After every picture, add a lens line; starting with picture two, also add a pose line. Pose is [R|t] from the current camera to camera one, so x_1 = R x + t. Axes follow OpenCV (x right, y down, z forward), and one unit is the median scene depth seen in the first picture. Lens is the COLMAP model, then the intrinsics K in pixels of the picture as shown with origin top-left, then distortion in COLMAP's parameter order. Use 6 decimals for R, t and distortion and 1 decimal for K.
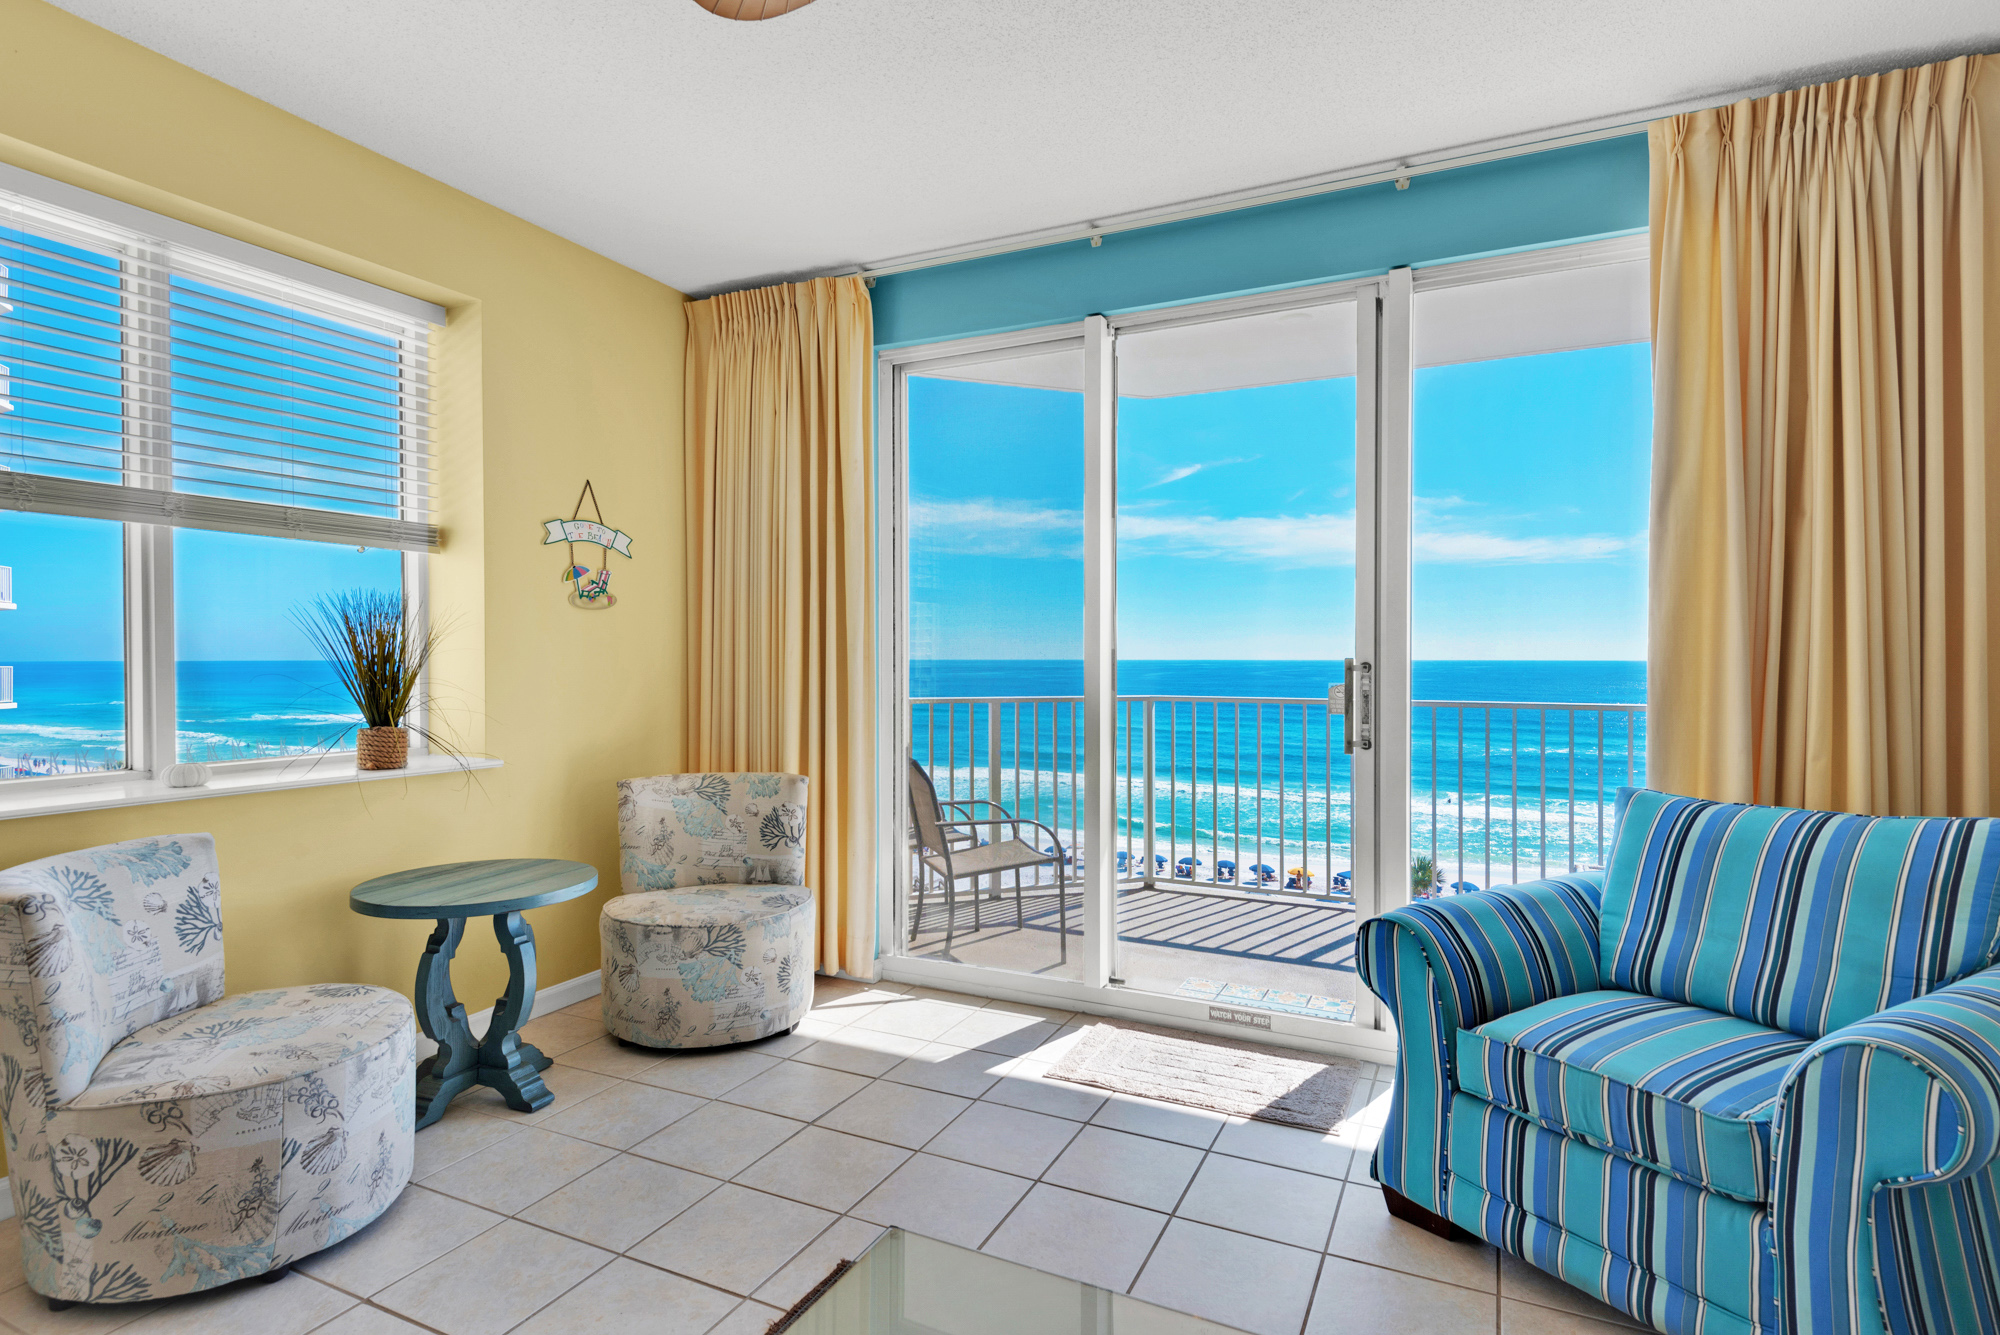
lens RADIAL K [[957.6, 0, 935.7], [0, 957.6, 665.7], [0, 0, 1]] dist [0.038024, -0.018777]
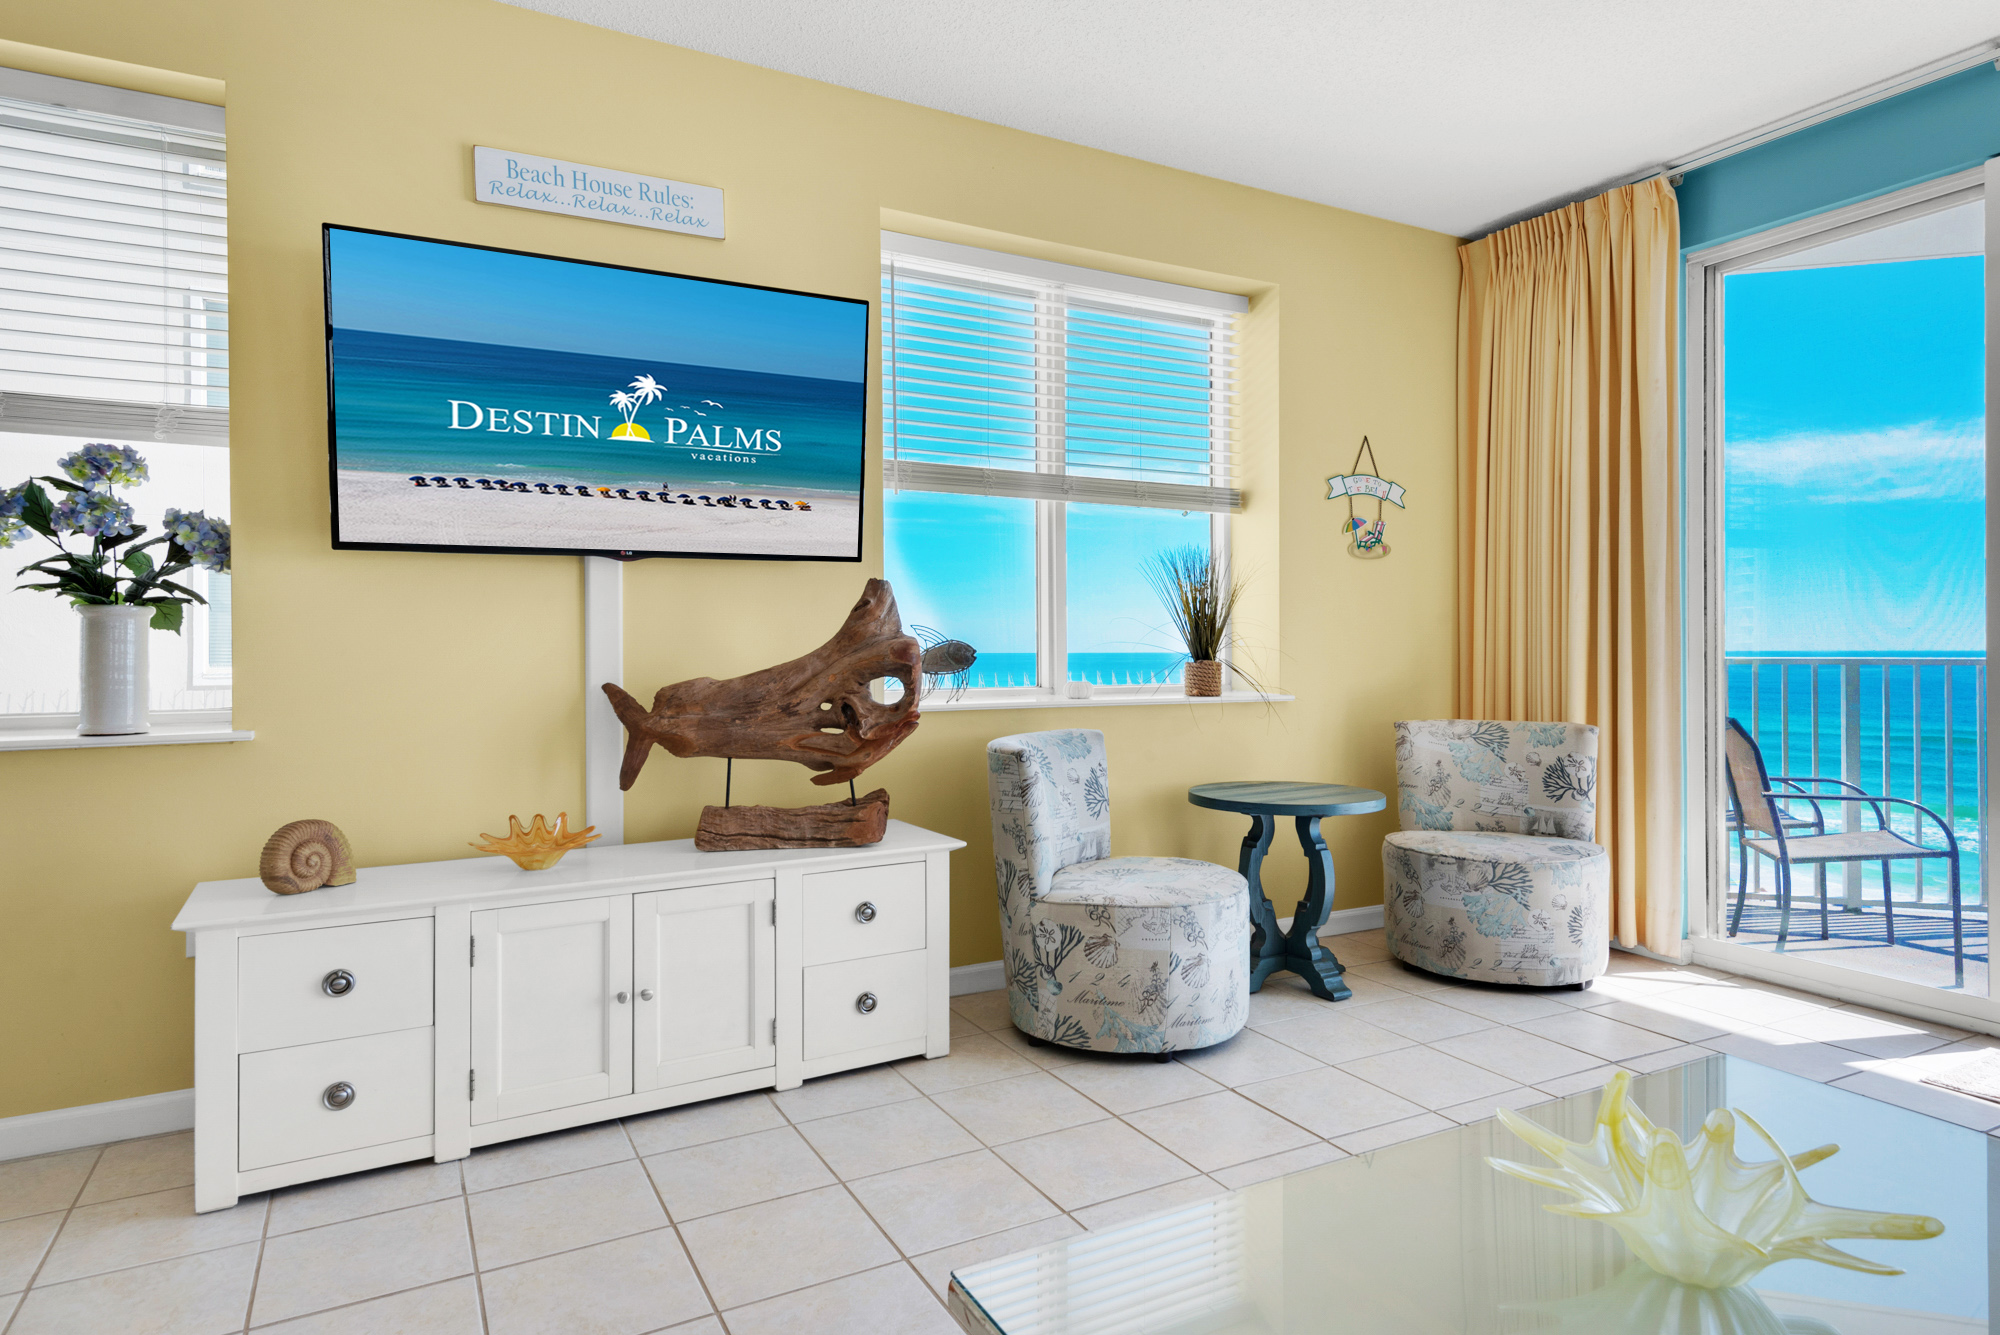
lens RADIAL K [[1089.0, 0, 1067.8], [0, 1089.0, 660.6], [0, 0, 1]] dist [0.045796, -0.030886]
pose [[0.848406, -0.003183, -0.529336, -0.005995], [-0.000371, 0.999978, -0.006608, 0.065321], [0.529346, 0.005803, 0.848386, -0.198135]]
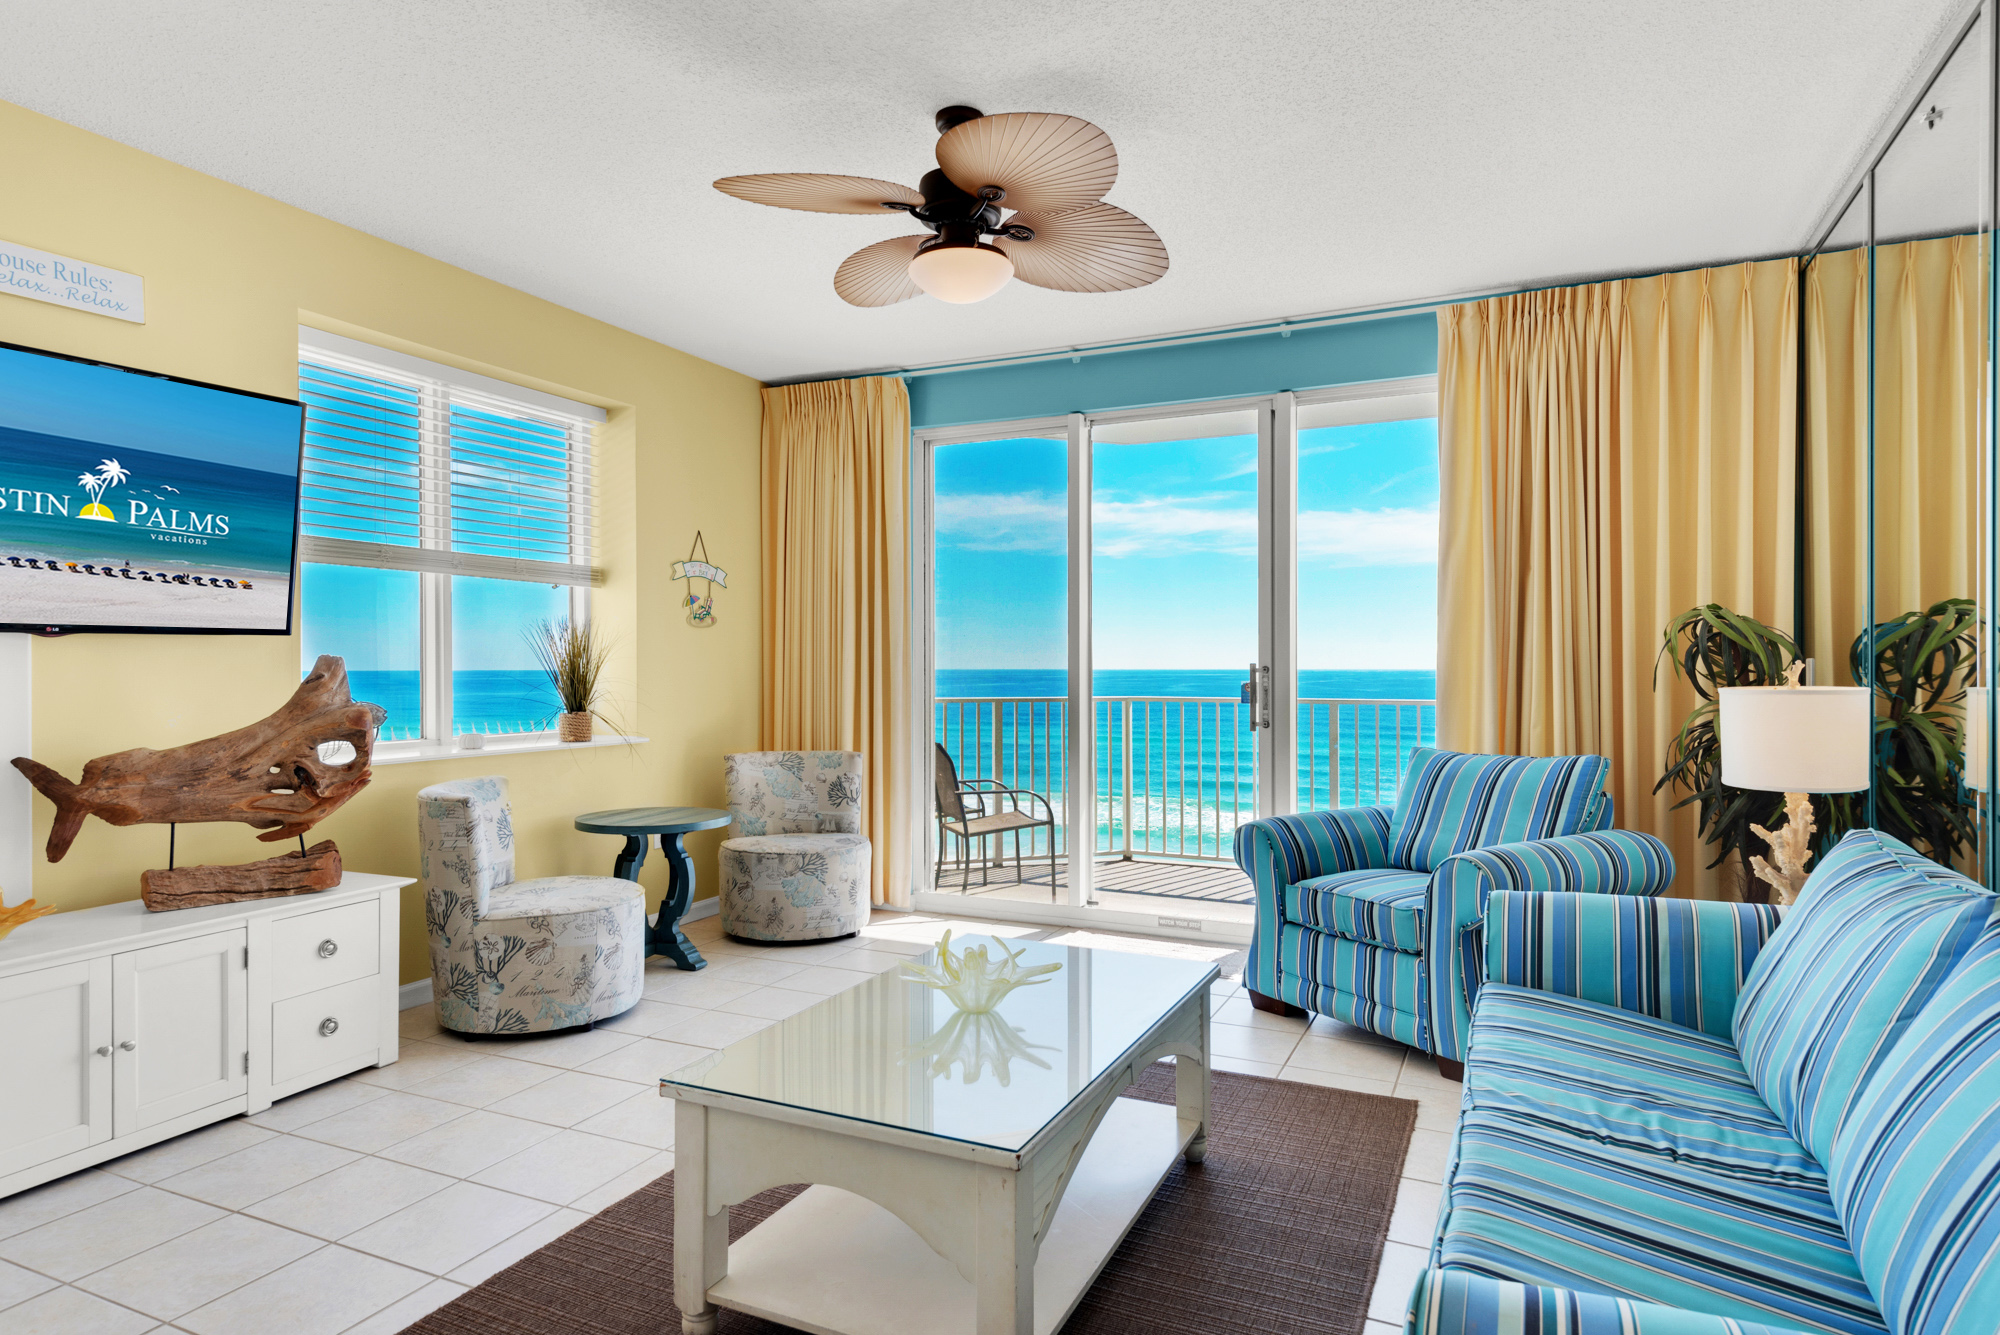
lens RADIAL K [[1134.6, 0, 1000.0], [0, 1134.6, 667.5], [0, 0, 1]] dist [0.033324, -0.030992]
pose [[0.996811, -0.001388, 0.079783, -0.077108], [0.002050, 0.999964, -0.008220, 0.011556], [-0.079769, 0.008357, 0.996778, -0.652869]]
